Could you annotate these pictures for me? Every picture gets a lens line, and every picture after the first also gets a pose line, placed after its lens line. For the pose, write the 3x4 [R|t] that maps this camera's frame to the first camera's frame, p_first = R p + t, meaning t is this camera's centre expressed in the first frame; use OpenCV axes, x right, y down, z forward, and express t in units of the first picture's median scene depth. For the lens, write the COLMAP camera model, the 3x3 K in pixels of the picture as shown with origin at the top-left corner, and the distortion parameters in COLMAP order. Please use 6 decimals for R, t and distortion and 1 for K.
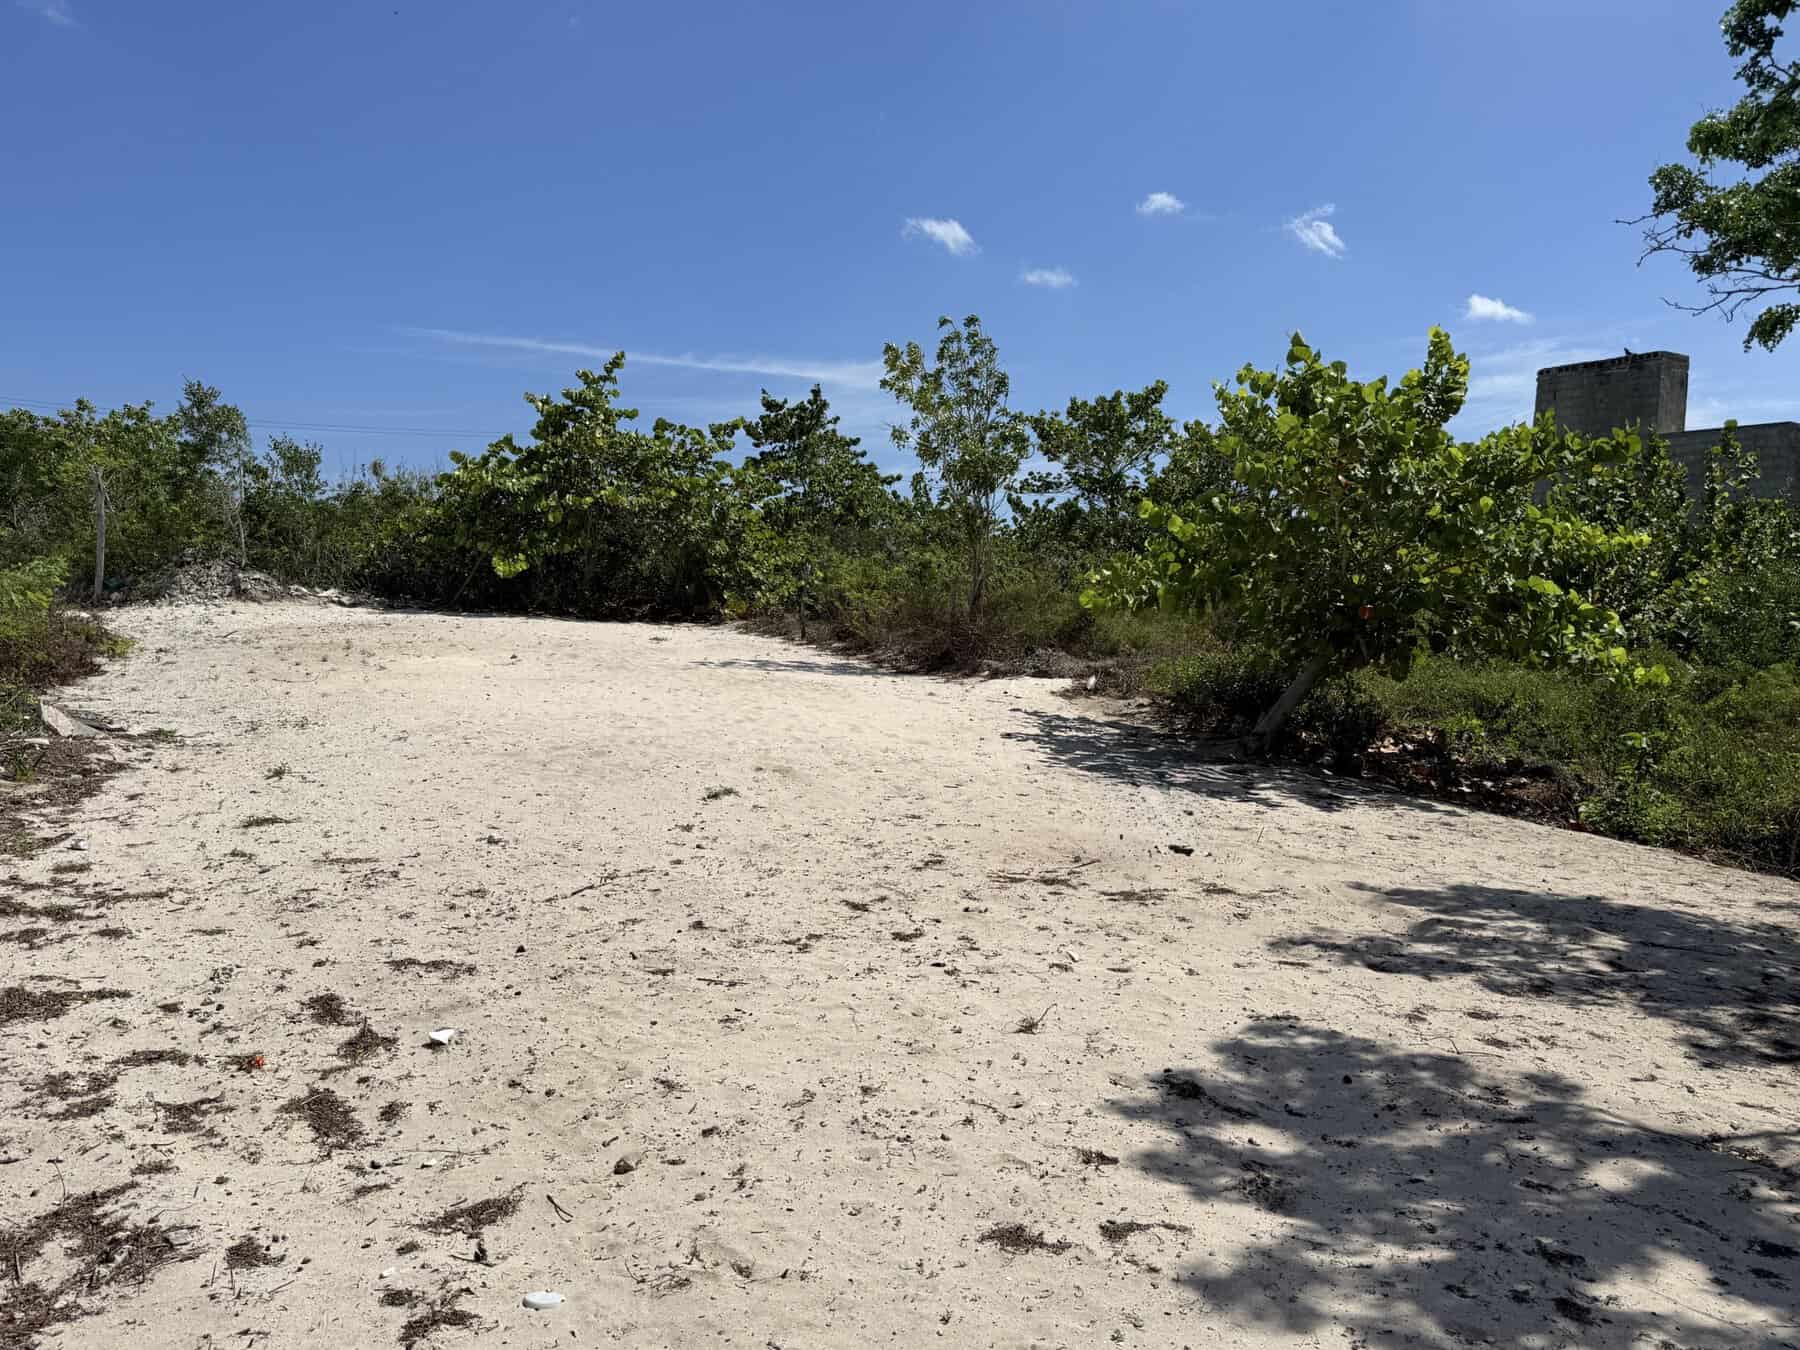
lens RADIAL K [[1395.2, 0, 897.8], [0, 1395.2, 691.1], [0, 0, 1]] dist [0.018425, -0.009255]
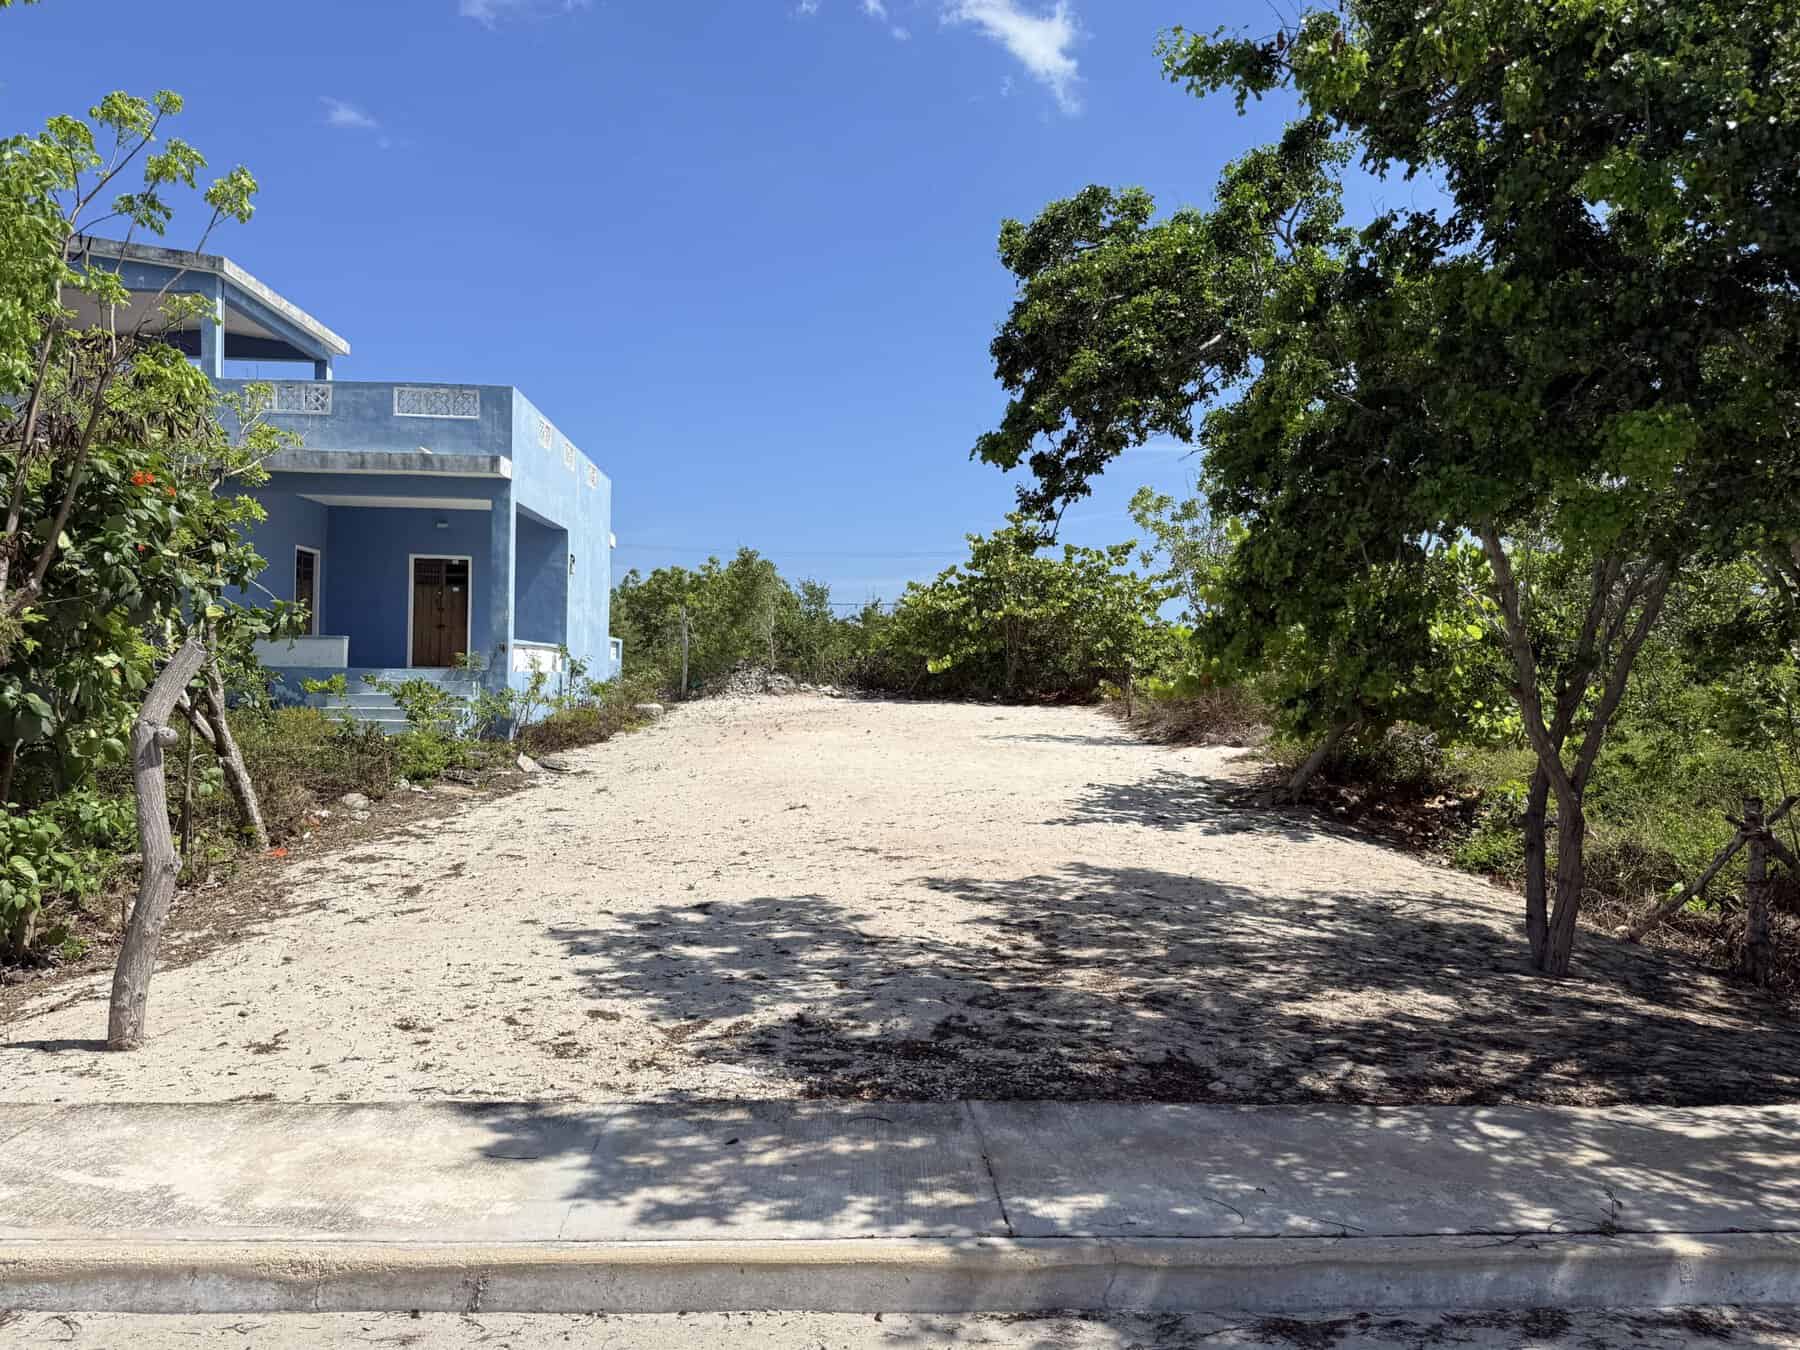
lens RADIAL K [[1395.2, 0, 910.2], [0, 1395.2, 686.3], [0, 0, 1]] dist [0.018425, -0.009255]
pose [[0.878108, -0.020543, -0.478022, 0.654047], [-0.010618, 0.997995, -0.062394, 0.027243], [0.478345, 0.059864, 0.876129, -0.351112]]
